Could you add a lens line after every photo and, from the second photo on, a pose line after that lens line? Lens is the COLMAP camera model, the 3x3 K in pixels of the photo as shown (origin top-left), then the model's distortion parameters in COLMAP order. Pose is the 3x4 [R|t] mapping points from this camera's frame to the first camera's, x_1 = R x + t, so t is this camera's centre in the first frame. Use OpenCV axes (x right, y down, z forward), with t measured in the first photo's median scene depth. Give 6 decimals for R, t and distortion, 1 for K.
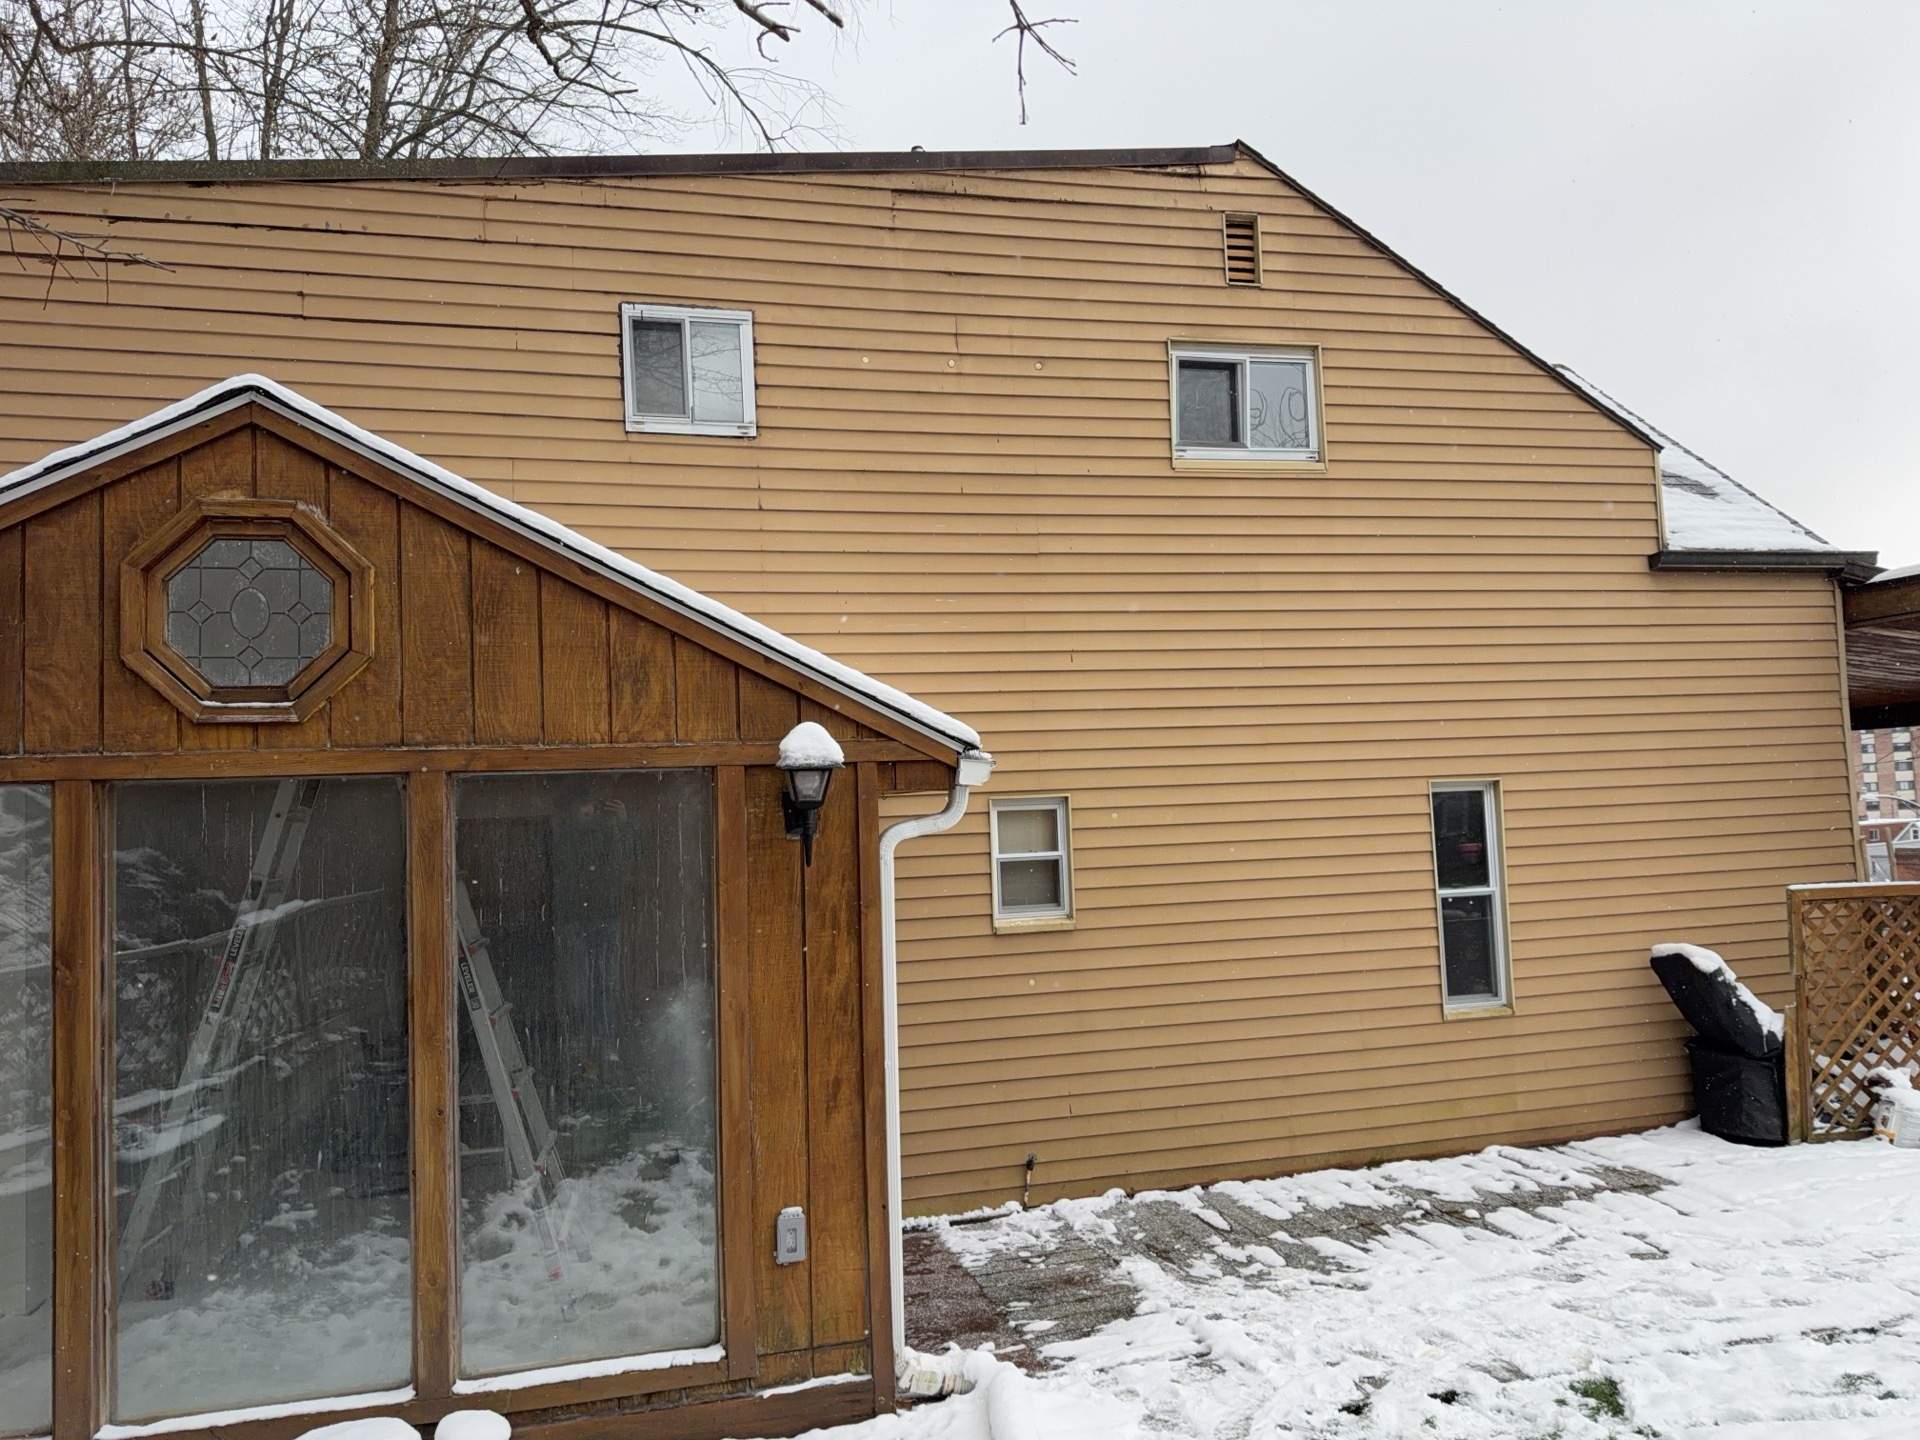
lens RADIAL K [[1334.4, 0, 973.0], [0, 1334.4, 824.9], [0, 0, 1]] dist [0.047473, -0.052989]
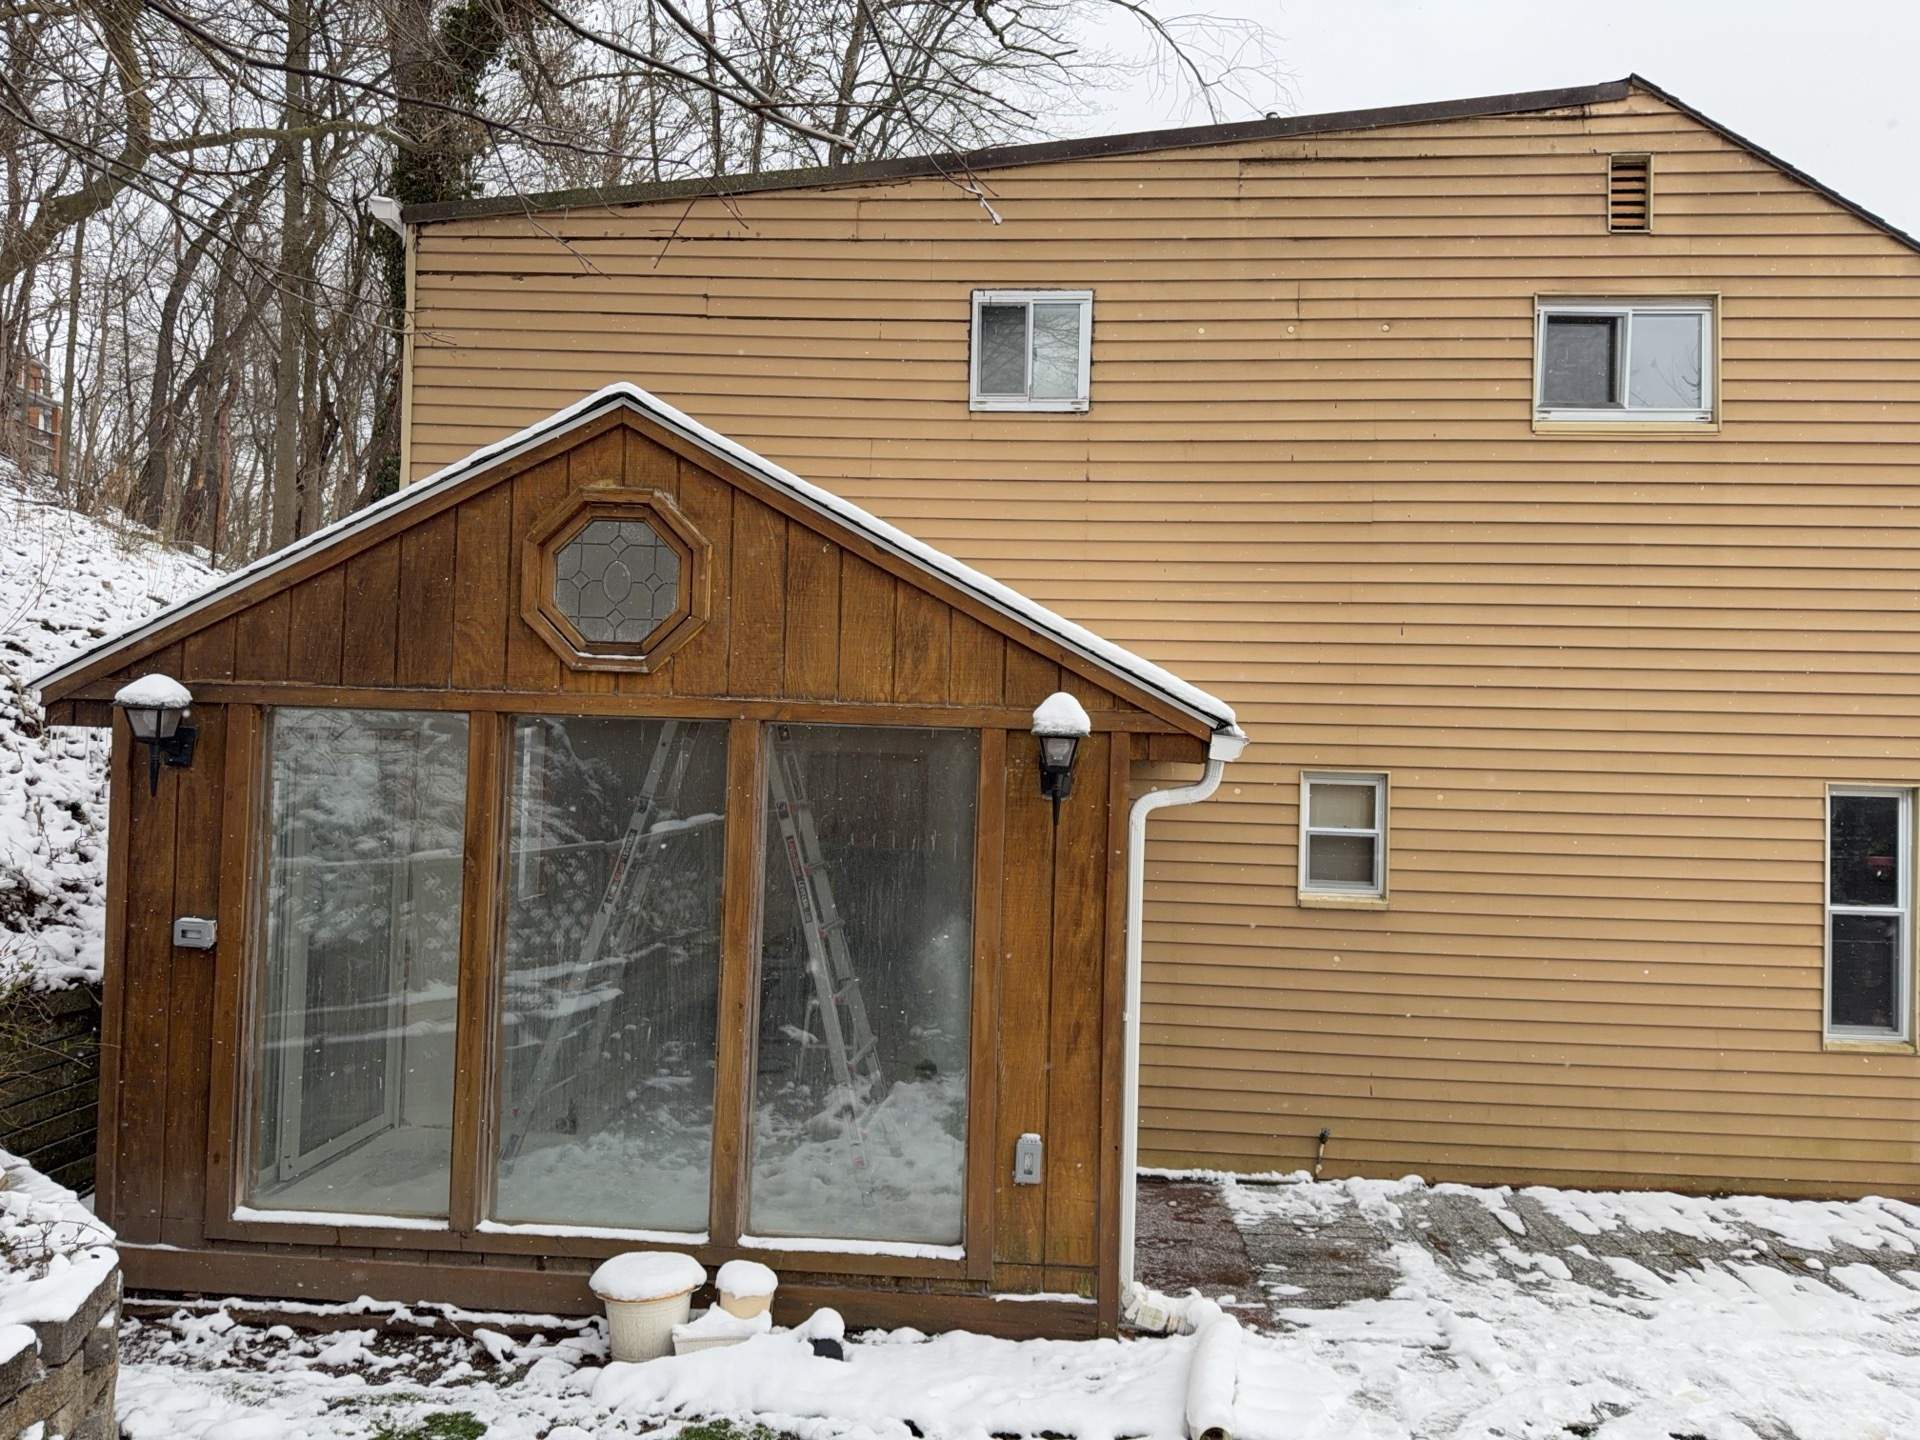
lens RADIAL K [[1334.4, 0, 973.0], [0, 1334.4, 824.9], [0, 0, 1]] dist [0.047473, -0.052989]
pose [[0.947247, 0.080226, -0.310300, 0.104459], [-0.067708, 0.996405, 0.050922, -0.014334], [0.313270, -0.027226, 0.949274, -0.033185]]
